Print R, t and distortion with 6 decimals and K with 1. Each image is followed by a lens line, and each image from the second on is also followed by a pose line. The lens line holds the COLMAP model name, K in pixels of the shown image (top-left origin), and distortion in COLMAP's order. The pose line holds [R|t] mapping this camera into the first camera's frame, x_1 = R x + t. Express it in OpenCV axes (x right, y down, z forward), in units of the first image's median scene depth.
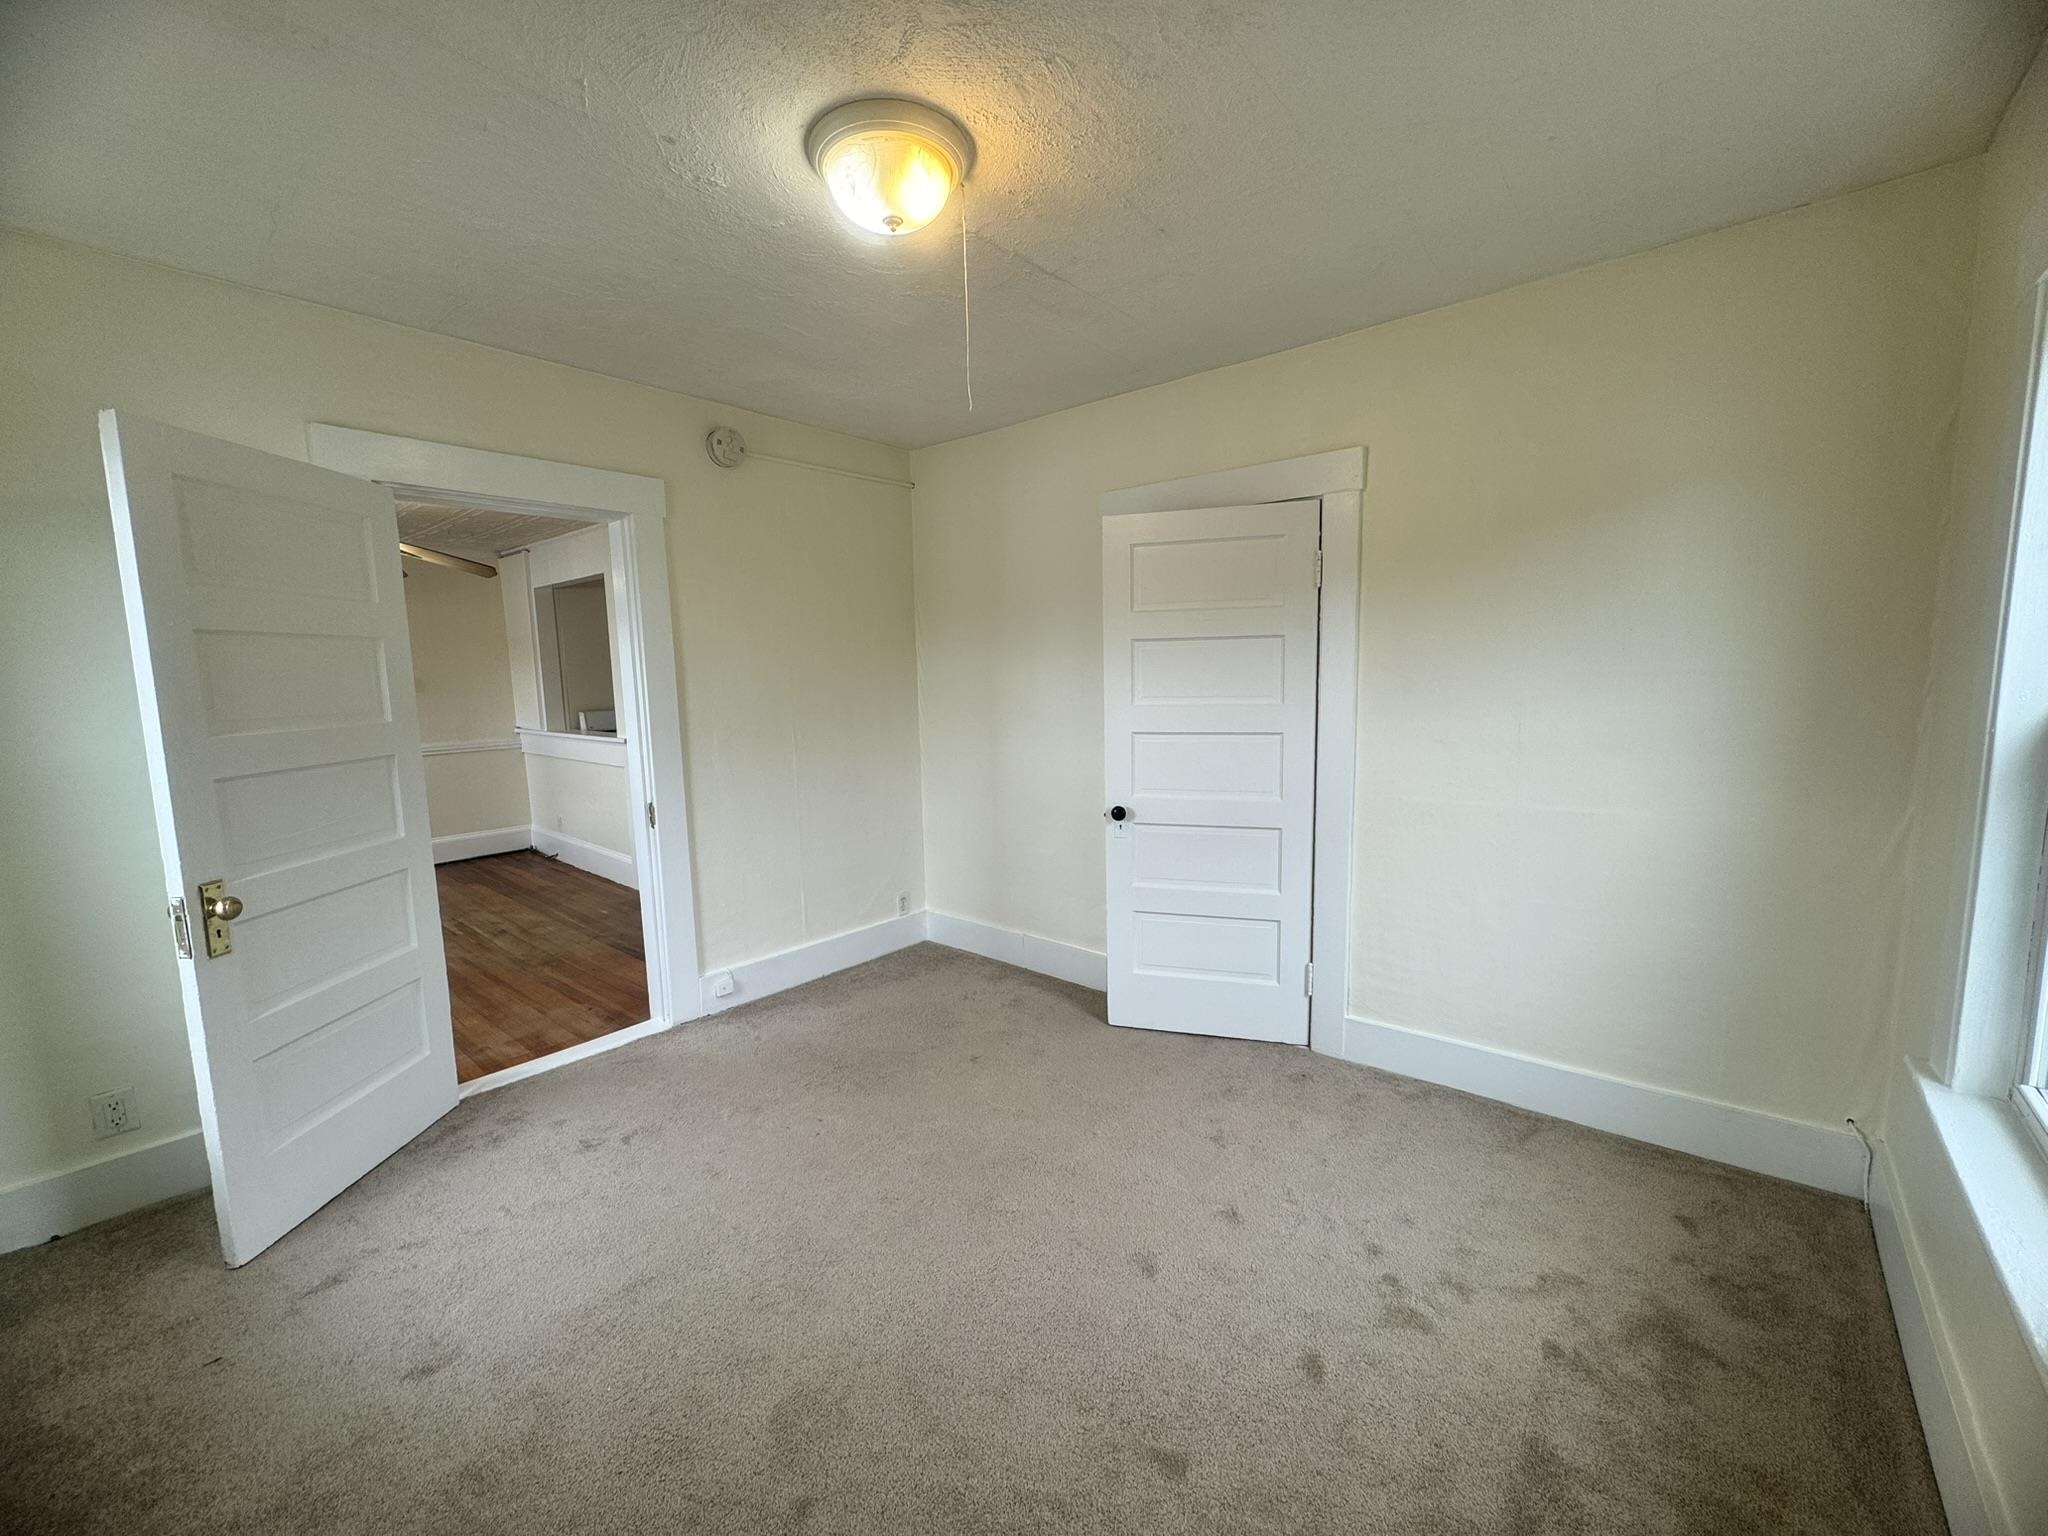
lens RADIAL K [[814.2, 0, 1028.7], [0, 814.2, 771.5], [0, 0, 1]] dist [-0.000639, -0.000002]
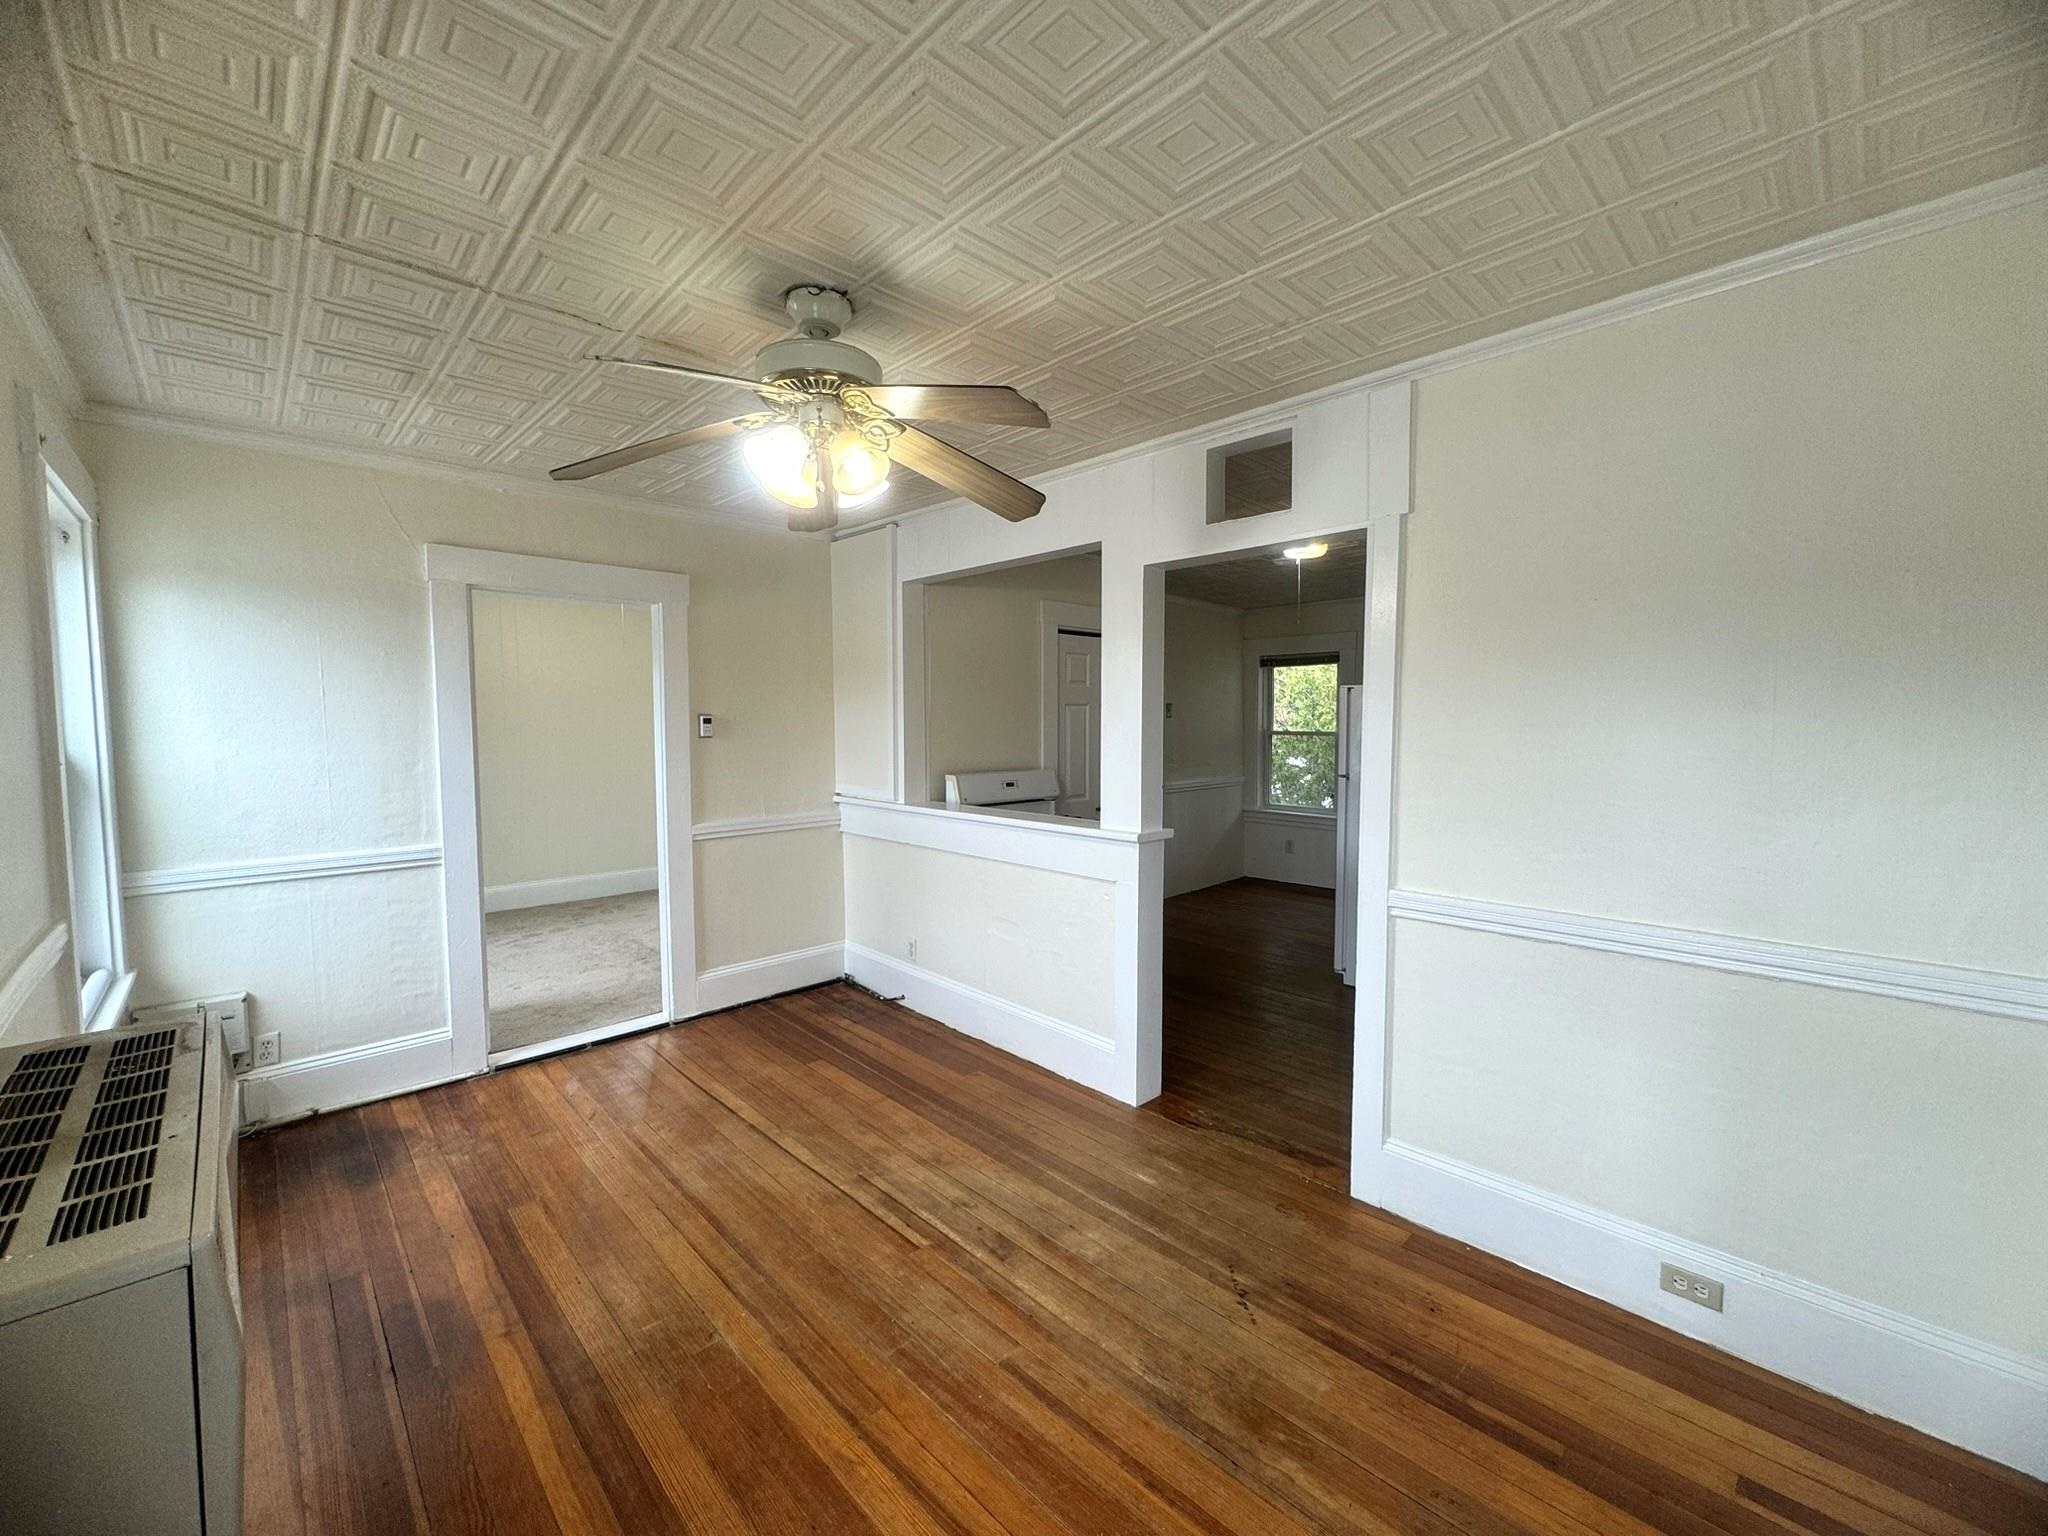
lens RADIAL K [[814.2, 0, 1020.0], [0, 814.2, 765.5], [0, 0, 1]] dist [-0.000639, -0.000002]
pose [[0.995613, 0.017439, -0.091923, -0.441406], [-0.023682, 0.997454, -0.067270, -0.038883], [0.090516, 0.069152, 0.993491, 0.371669]]
